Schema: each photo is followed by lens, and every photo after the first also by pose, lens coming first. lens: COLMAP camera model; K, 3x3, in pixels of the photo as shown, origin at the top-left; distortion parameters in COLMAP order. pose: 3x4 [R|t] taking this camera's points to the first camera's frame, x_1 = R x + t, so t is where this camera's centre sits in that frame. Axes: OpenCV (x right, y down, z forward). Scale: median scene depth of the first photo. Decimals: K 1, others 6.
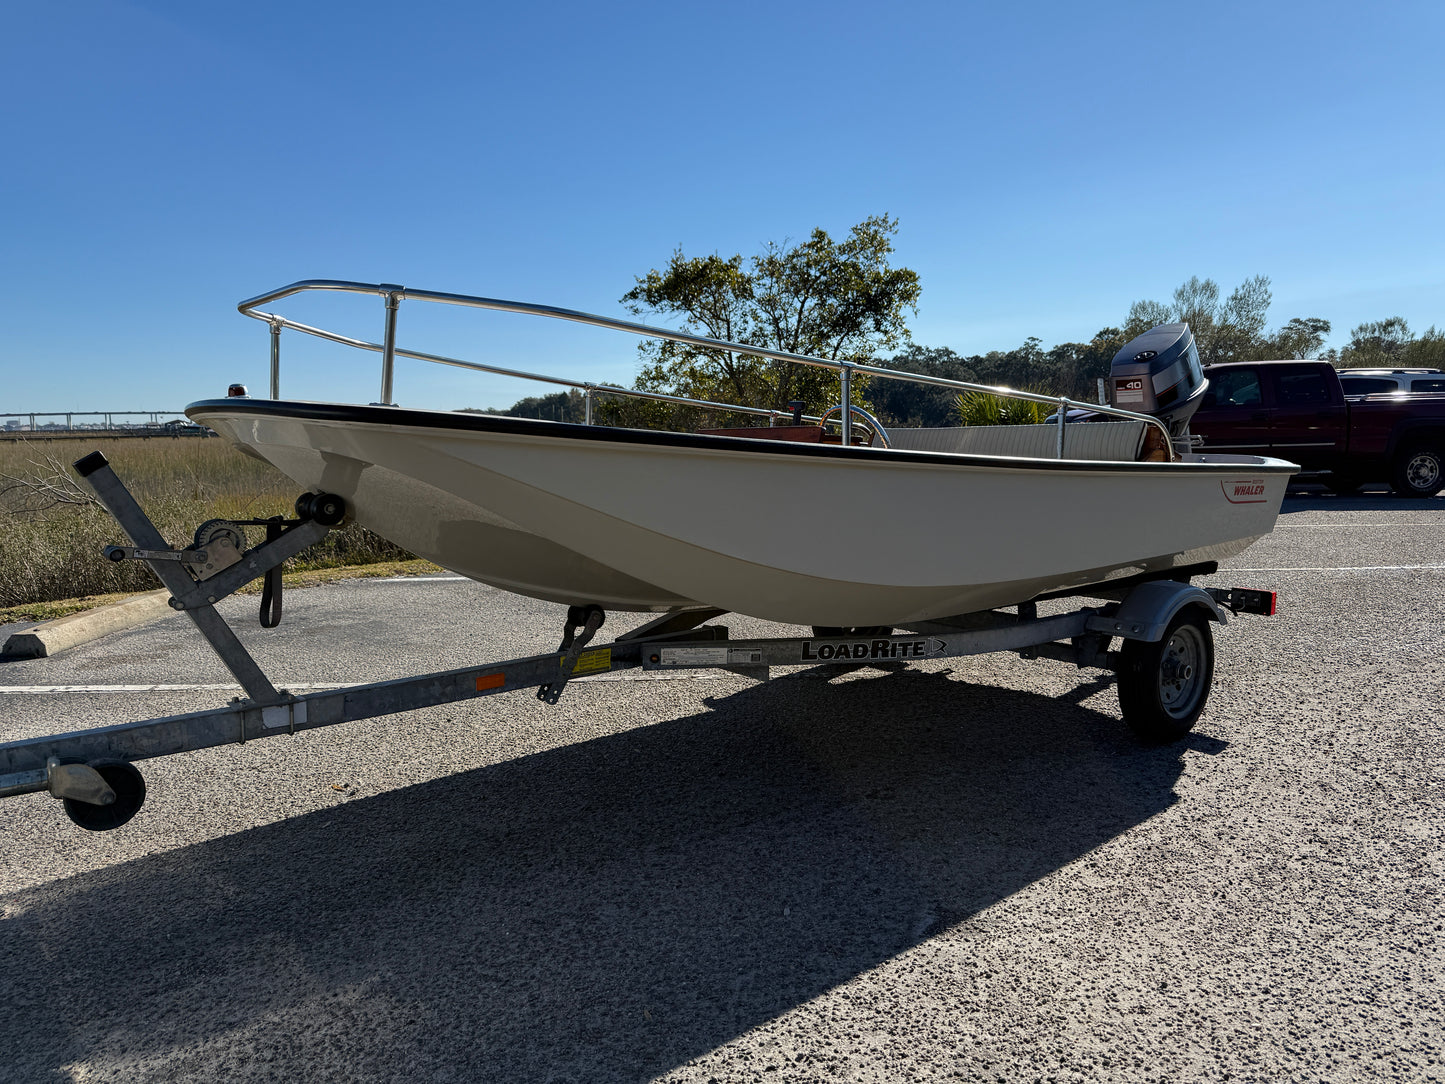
lens RADIAL K [[1029.4, 0, 722.5], [0, 1029.4, 542.0], [0, 0, 1]] dist [0.021246, -0.031759]
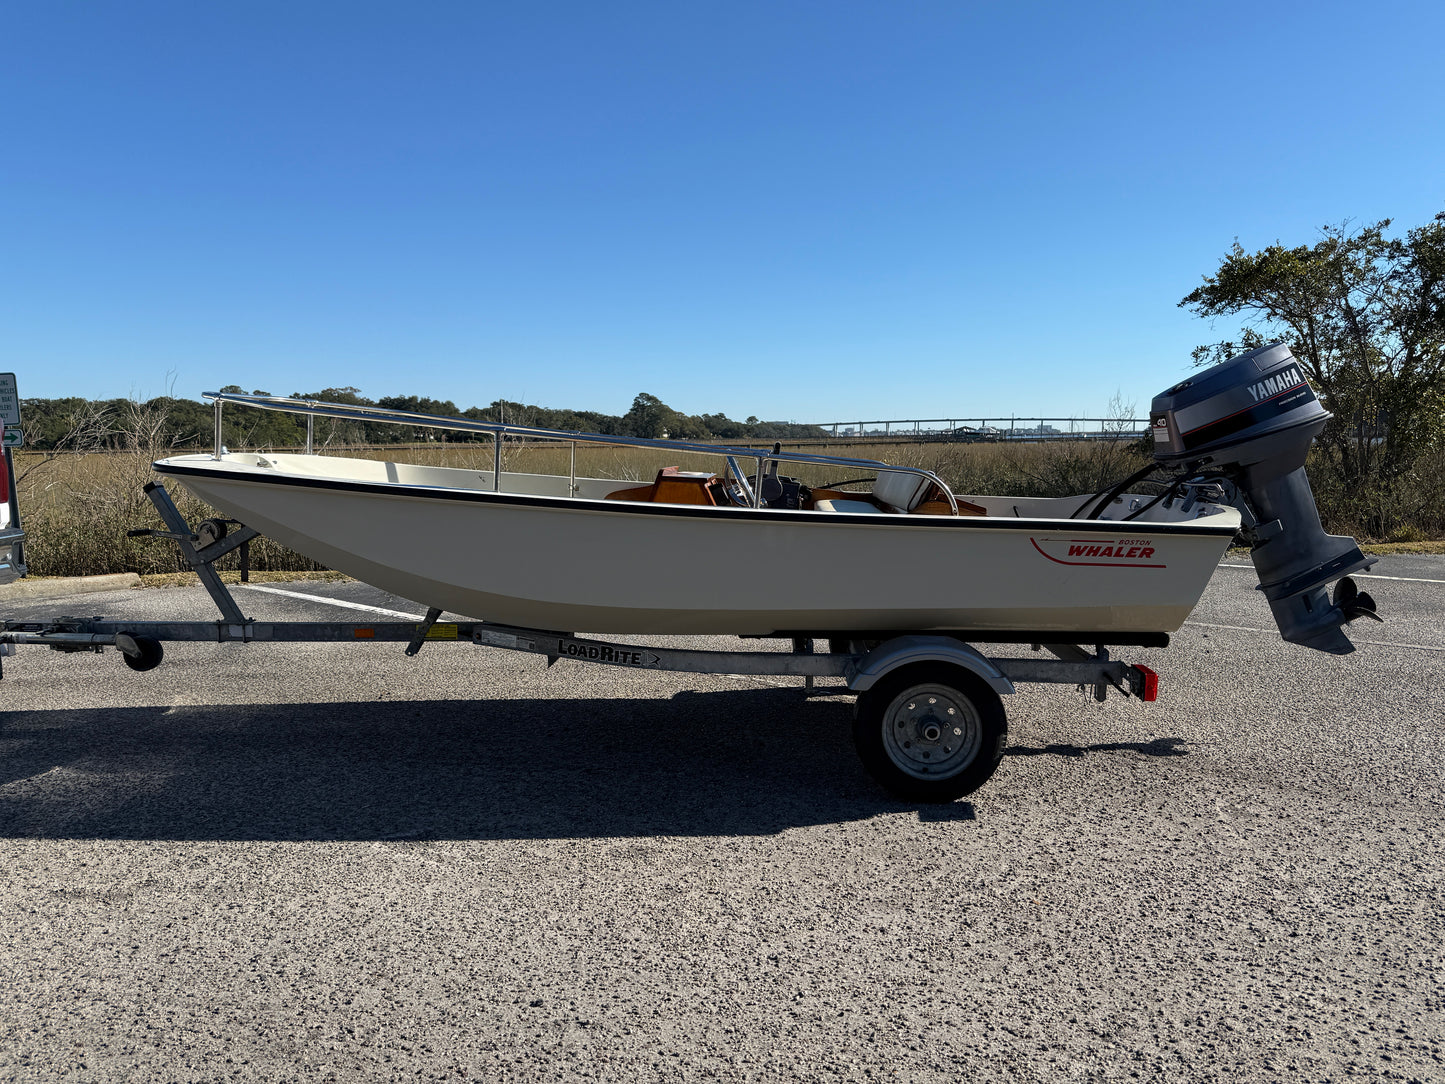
lens RADIAL K [[1029.4, 0, 722.5], [0, 1029.4, 542.0], [0, 0, 1]] dist [0.021246, -0.031759]
pose [[0.751392, 0.073002, -0.655806, 1.212685], [-0.072954, 0.996959, 0.027391, -0.084182], [0.655811, 0.027263, 0.754433, 0.180316]]
